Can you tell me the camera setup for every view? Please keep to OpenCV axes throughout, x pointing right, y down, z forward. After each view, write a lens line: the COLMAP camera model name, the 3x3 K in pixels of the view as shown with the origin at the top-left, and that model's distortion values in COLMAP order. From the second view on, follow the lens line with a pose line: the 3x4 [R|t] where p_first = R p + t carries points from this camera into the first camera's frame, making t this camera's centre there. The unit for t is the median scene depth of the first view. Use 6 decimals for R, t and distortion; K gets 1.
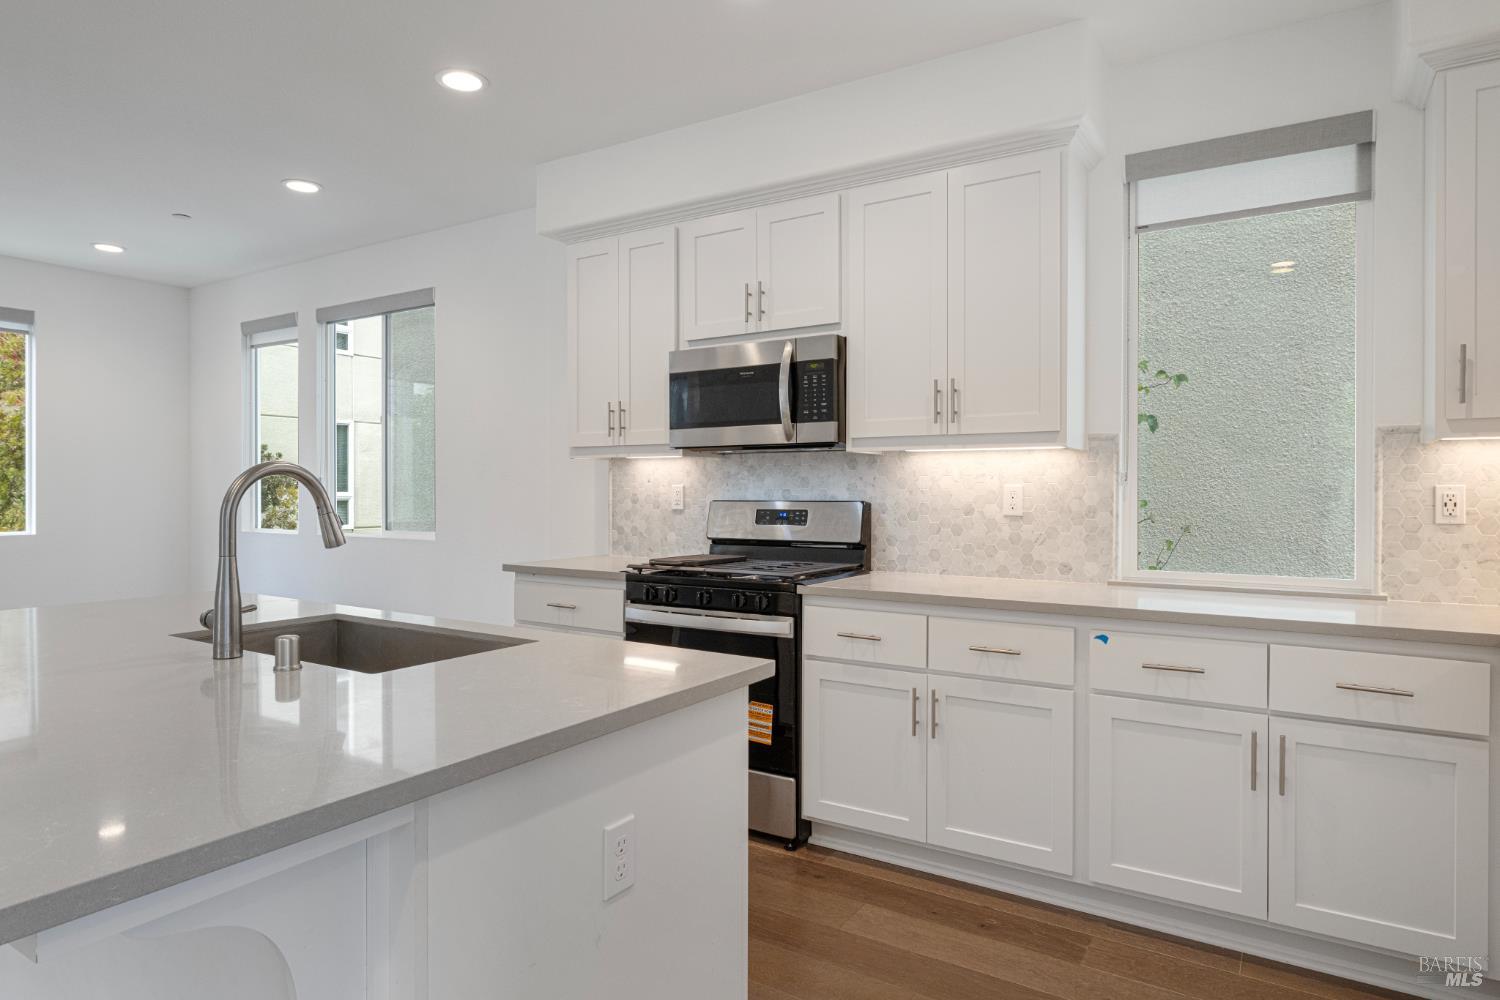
lens RADIAL K [[897.6, 0, 748.4], [0, 897.6, 493.9], [0, 0, 1]] dist [0.004528, 0.001822]
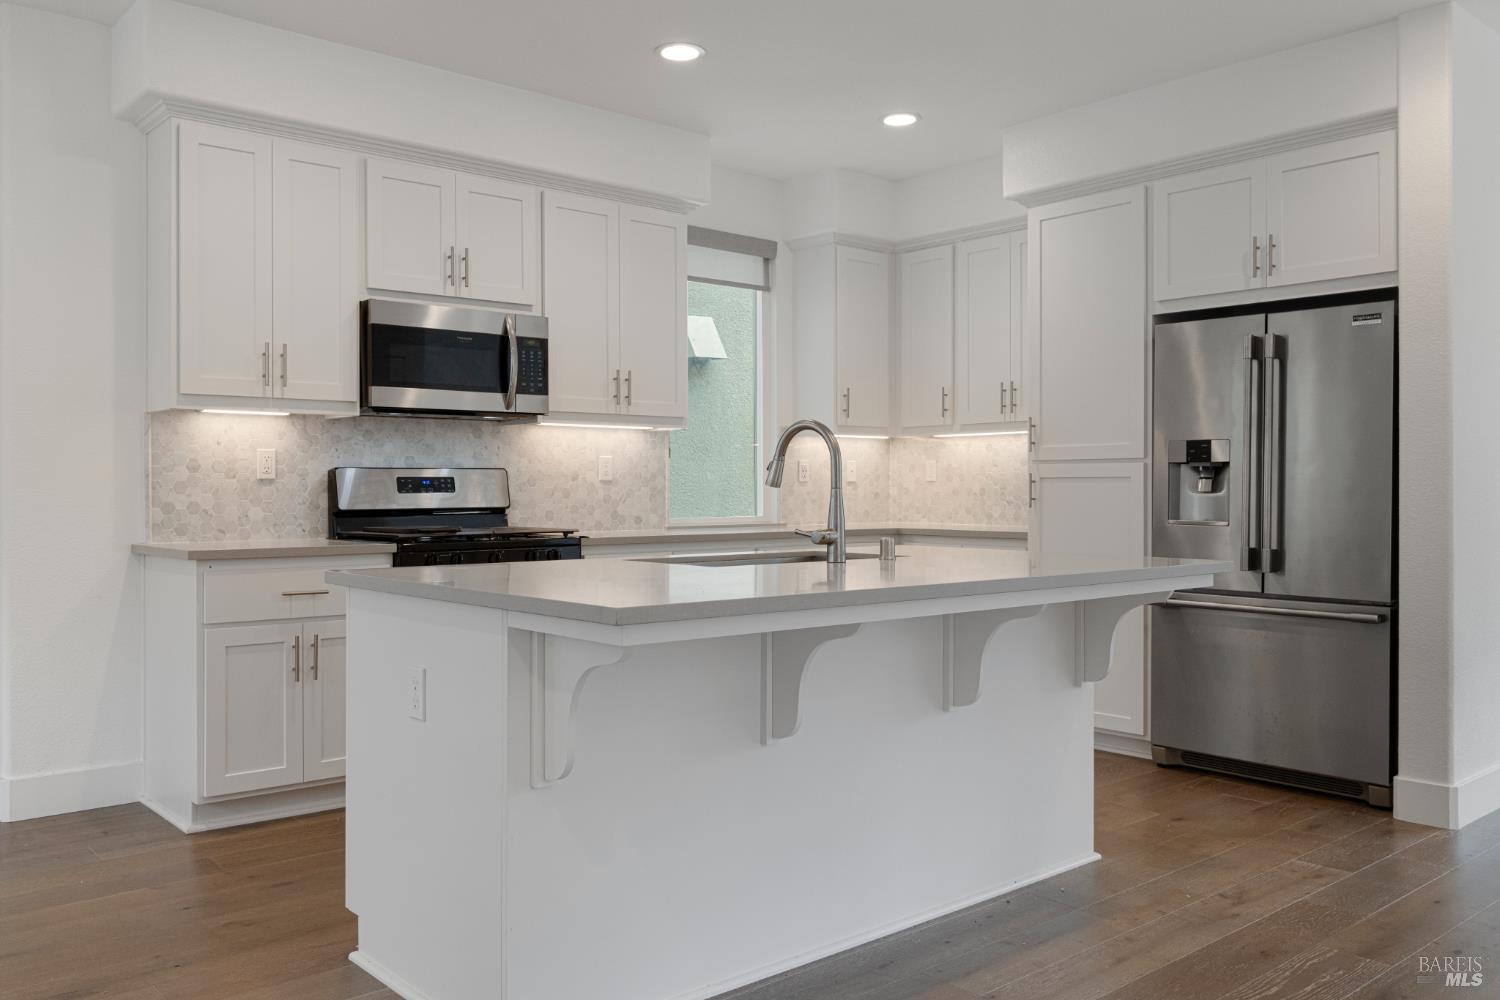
lens RADIAL K [[1207.9, 0, 749.1], [0, 1207.9, 499.3], [0, 0, 1]] dist [0.000050, -0.000230]
pose [[0.269704, -0.011093, 0.962880, -1.151289], [0.007419, 0.999928, 0.009442, 0.032431], [-0.962915, 0.004597, 0.269766, 0.317576]]
